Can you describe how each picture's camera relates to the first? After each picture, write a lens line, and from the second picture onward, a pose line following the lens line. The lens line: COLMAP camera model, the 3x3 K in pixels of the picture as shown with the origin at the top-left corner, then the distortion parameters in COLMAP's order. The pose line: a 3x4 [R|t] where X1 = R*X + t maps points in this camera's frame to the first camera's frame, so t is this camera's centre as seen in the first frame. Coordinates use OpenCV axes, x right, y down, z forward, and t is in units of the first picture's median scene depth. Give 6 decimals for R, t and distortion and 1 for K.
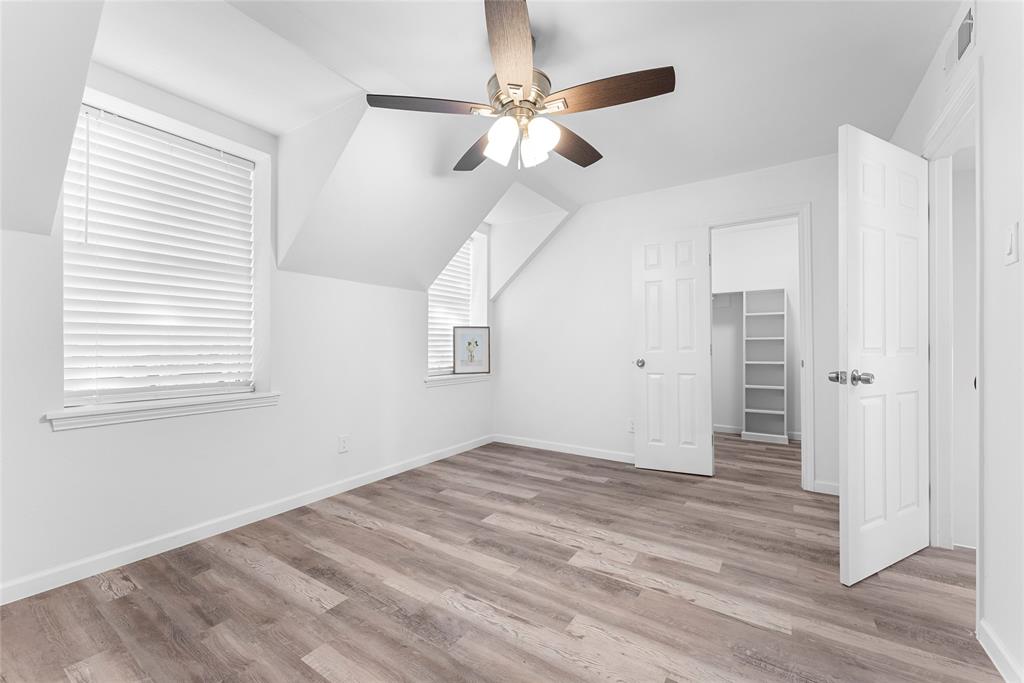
lens RADIAL K [[416.6, 0, 510.8], [0, 416.6, 342.7], [0, 0, 1]] dist [0.001821, 0.000139]
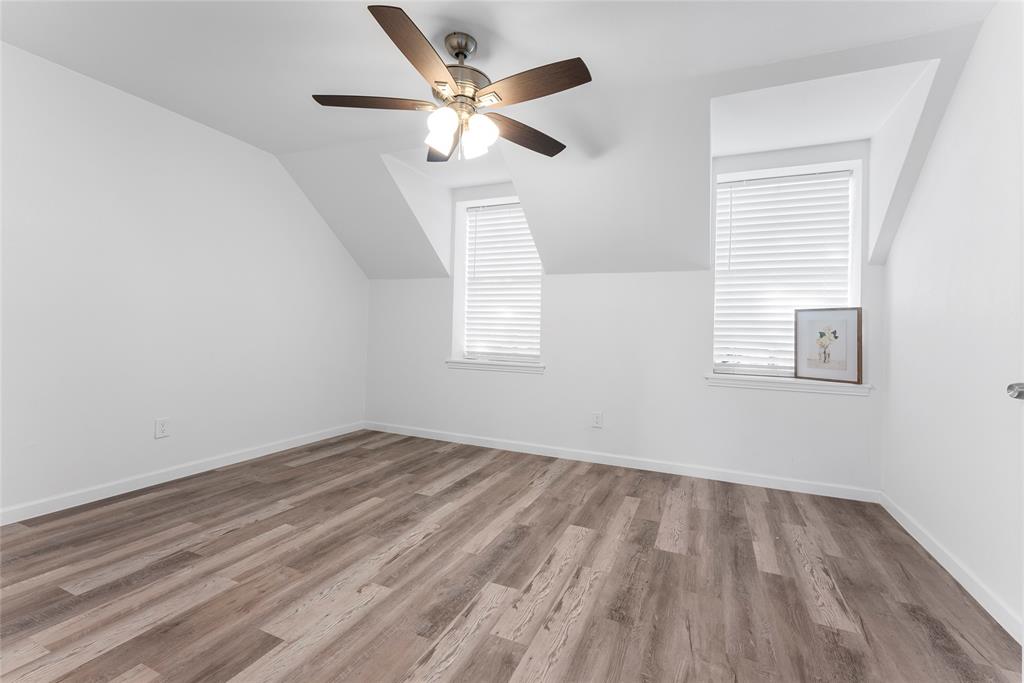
lens RADIAL K [[407.7, 0, 515.5], [0, 407.7, 318.8], [0, 0, 1]] dist [0.000934, 0.000032]
pose [[0.190753, -0.022894, -0.981371, 0.772791], [-0.019848, 0.999434, -0.027174, 0.007604], [0.981437, 0.024662, 0.190190, 0.695364]]
